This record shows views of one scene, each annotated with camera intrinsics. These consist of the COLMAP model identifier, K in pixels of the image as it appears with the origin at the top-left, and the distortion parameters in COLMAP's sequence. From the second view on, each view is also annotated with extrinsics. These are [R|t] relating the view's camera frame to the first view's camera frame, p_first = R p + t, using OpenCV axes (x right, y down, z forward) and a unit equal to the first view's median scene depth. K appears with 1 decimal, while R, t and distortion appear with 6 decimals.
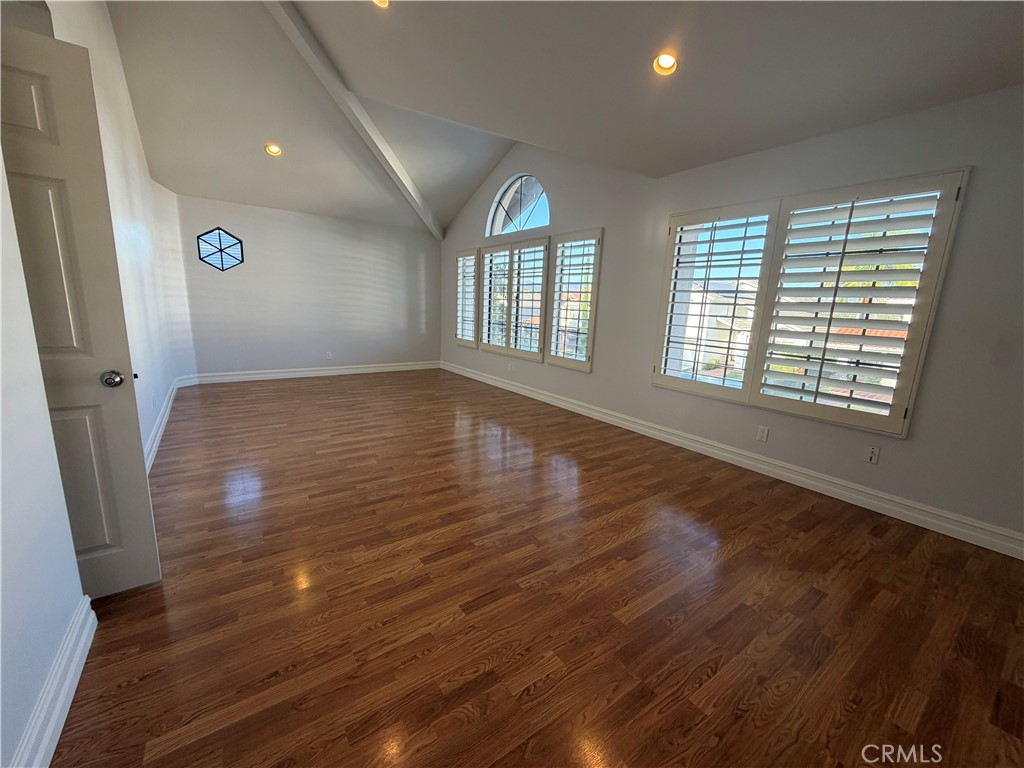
lens RADIAL K [[408.1, 0, 509.8], [0, 408.1, 382.0], [0, 0, 1]] dist [0.000800, 0.000152]
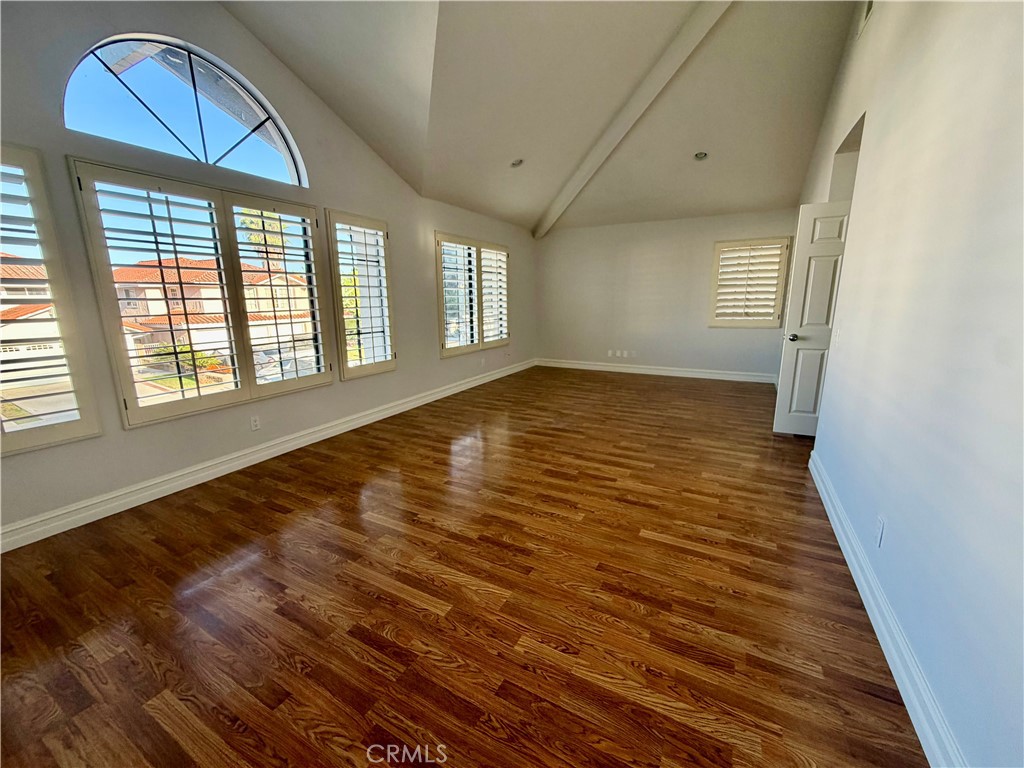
lens RADIAL K [[408.1, 0, 512.4], [0, 408.1, 380.8], [0, 0, 1]] dist [0.000800, 0.000152]
pose [[-0.436719, -0.216412, 0.873180, -0.947602], [0.167695, 0.934036, 0.315366, -0.311781], [-0.883830, 0.284154, -0.371620, 1.348852]]
